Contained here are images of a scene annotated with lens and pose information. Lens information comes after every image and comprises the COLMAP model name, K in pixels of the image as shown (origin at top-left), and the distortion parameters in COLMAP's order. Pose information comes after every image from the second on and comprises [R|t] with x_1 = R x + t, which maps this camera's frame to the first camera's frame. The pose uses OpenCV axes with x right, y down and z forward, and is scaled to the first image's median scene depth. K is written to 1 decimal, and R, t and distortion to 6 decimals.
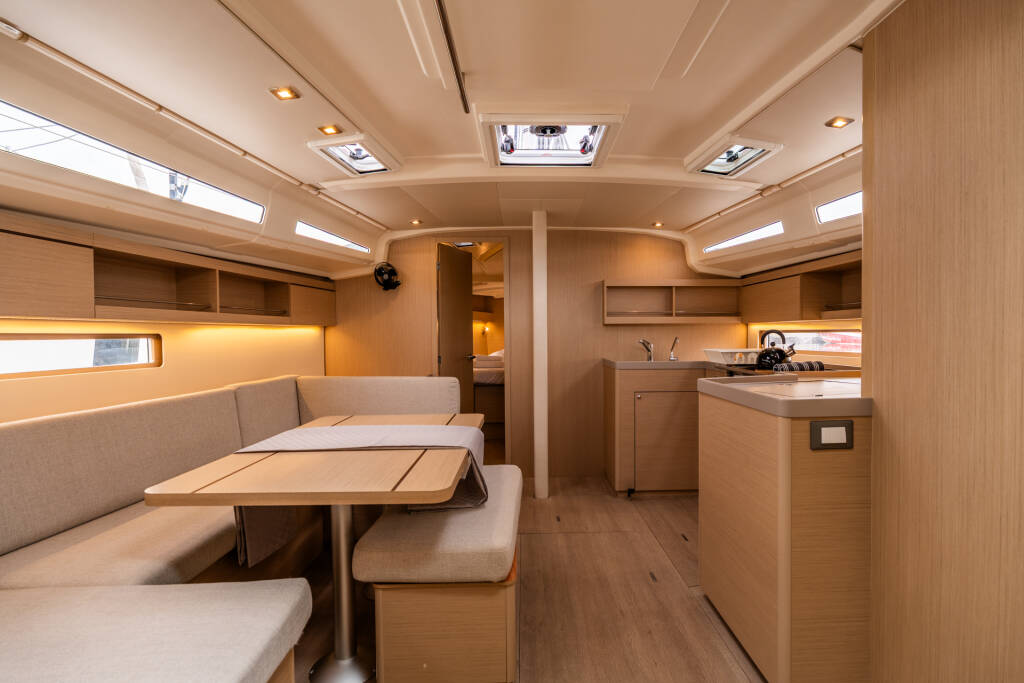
lens RADIAL K [[492.8, 0, 541.7], [0, 492.8, 341.1], [0, 0, 1]] dist [-0.003575, -0.000091]
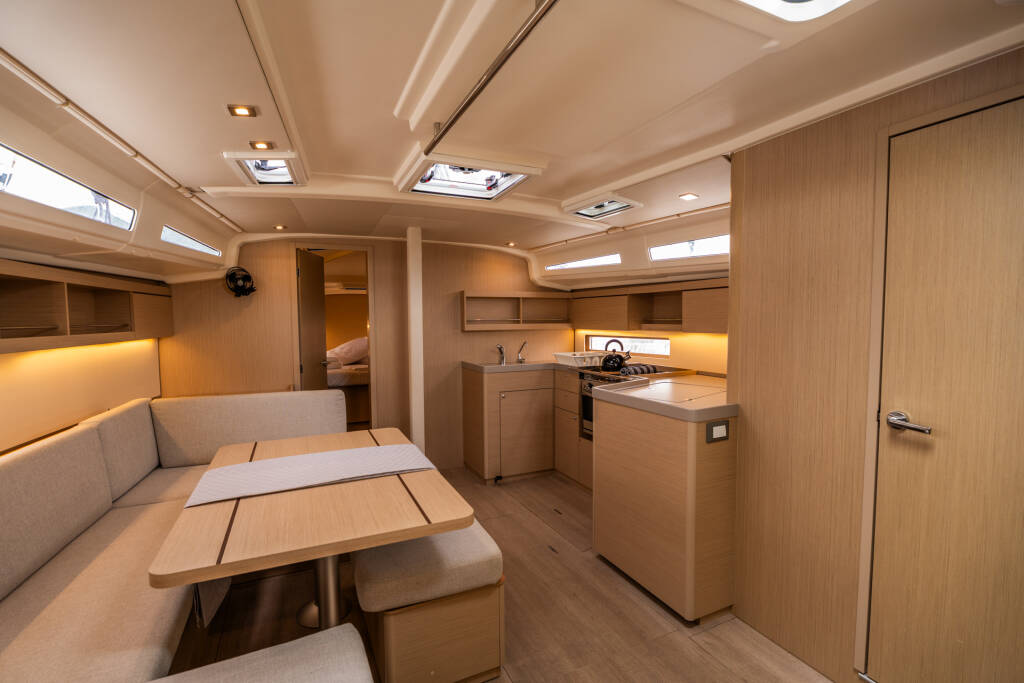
lens RADIAL K [[463.0, 0, 512.0], [0, 463.0, 341.5], [0, 0, 1]] dist [-0.002405, 0.000121]
pose [[0.920195, -0.018811, 0.391007, -0.243666], [0.005947, 0.999401, 0.034086, -0.060643], [-0.391414, -0.029040, 0.919756, 0.000041]]
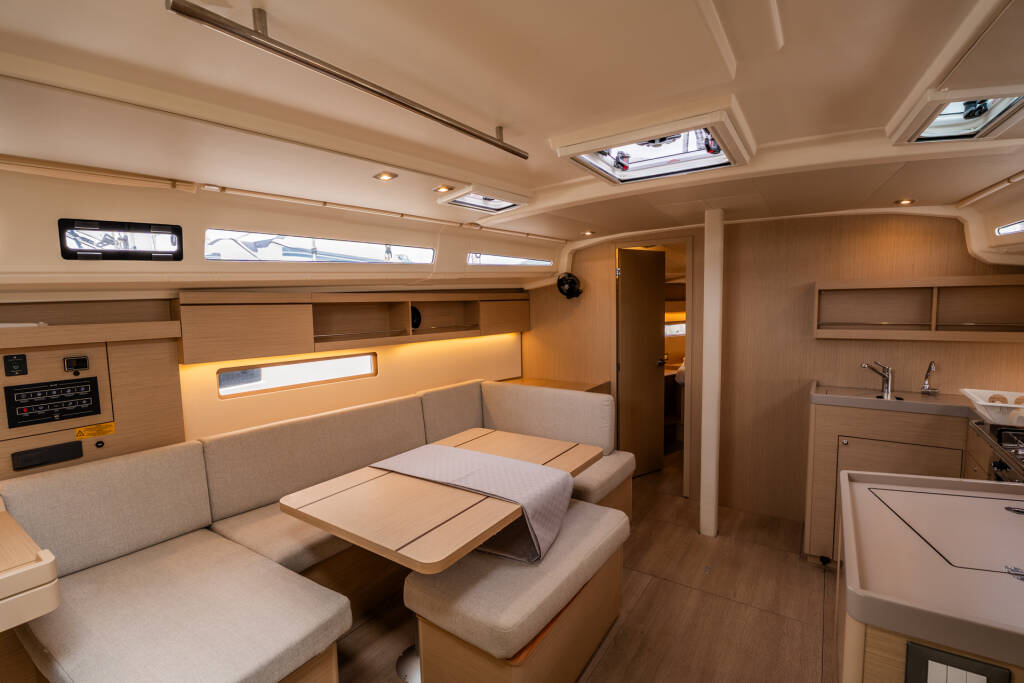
lens RADIAL K [[470.5, 0, 512.0], [0, 470.5, 341.5], [0, 0, 1]] dist [-0.004249, -0.000183]
pose [[0.805495, 0.041442, -0.591152, 0.242807], [0.003694, 0.997181, 0.074940, -0.116002], [0.592591, -0.062547, 0.803071, 0.151965]]
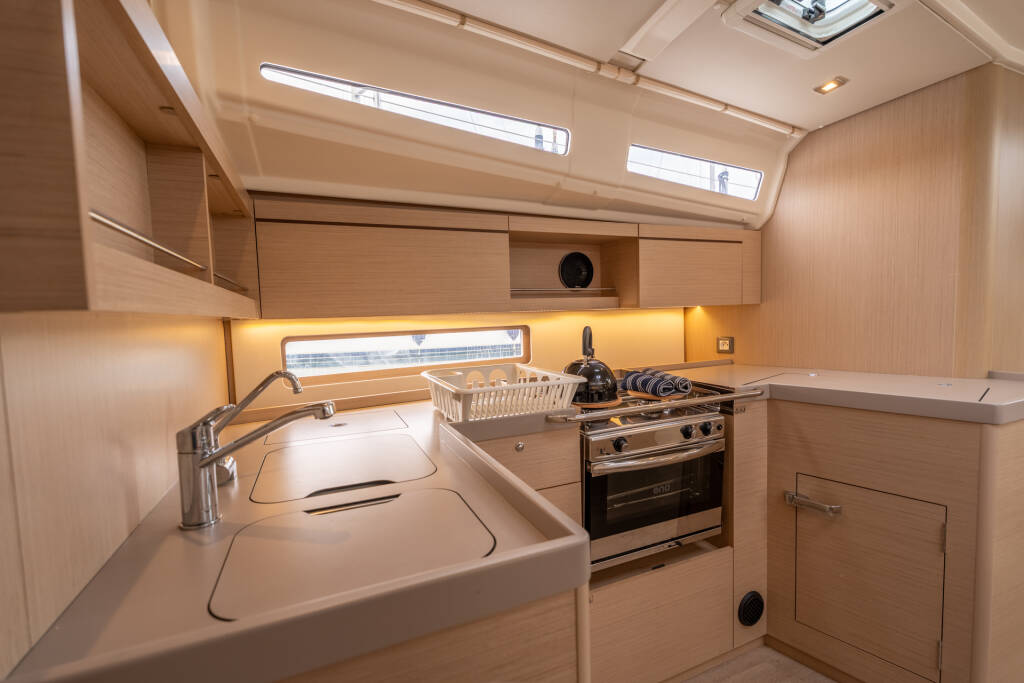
lens RADIAL K [[452.9, 0, 508.9], [0, 452.9, 343.8], [0, 0, 1]] dist [0.003242, 0.000723]
pose [[-0.357517, -0.043348, 0.932900, 0.021081], [0.045786, 0.996907, 0.063868, -0.041245], [-0.932784, 0.065548, -0.354427, 1.270602]]
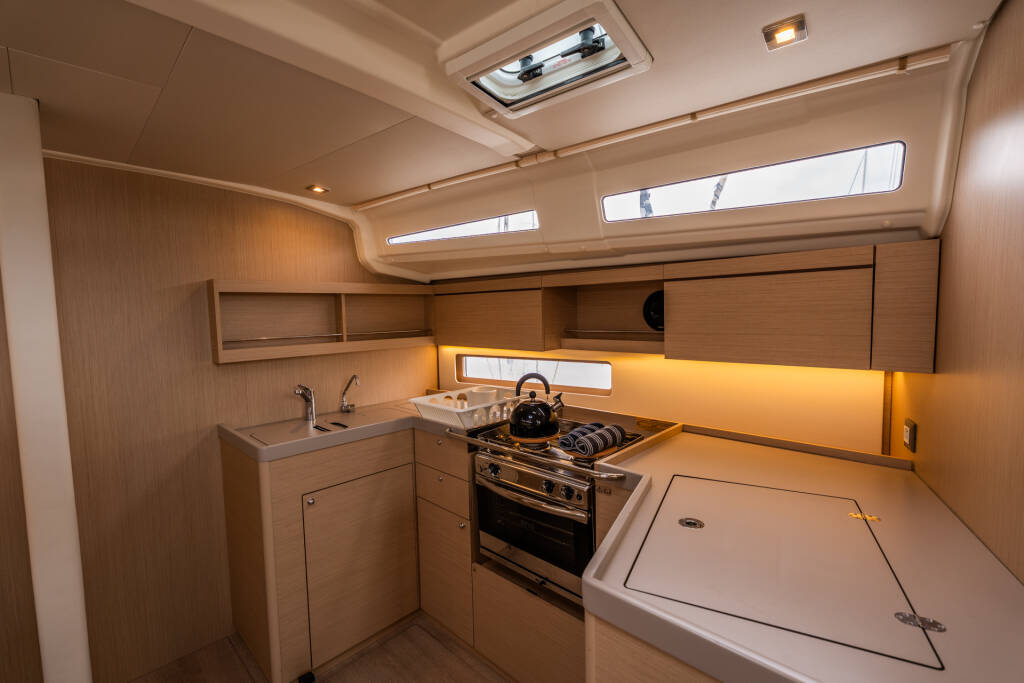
lens RADIAL K [[452.9, 0, 508.9], [0, 452.9, 343.8], [0, 0, 1]] dist [0.003242, 0.000723]
pose [[0.721709, -0.060087, 0.689584, 0.022890], [0.027547, 0.997929, 0.058125, -0.100939], [-0.691649, -0.022954, 0.721869, 0.579374]]
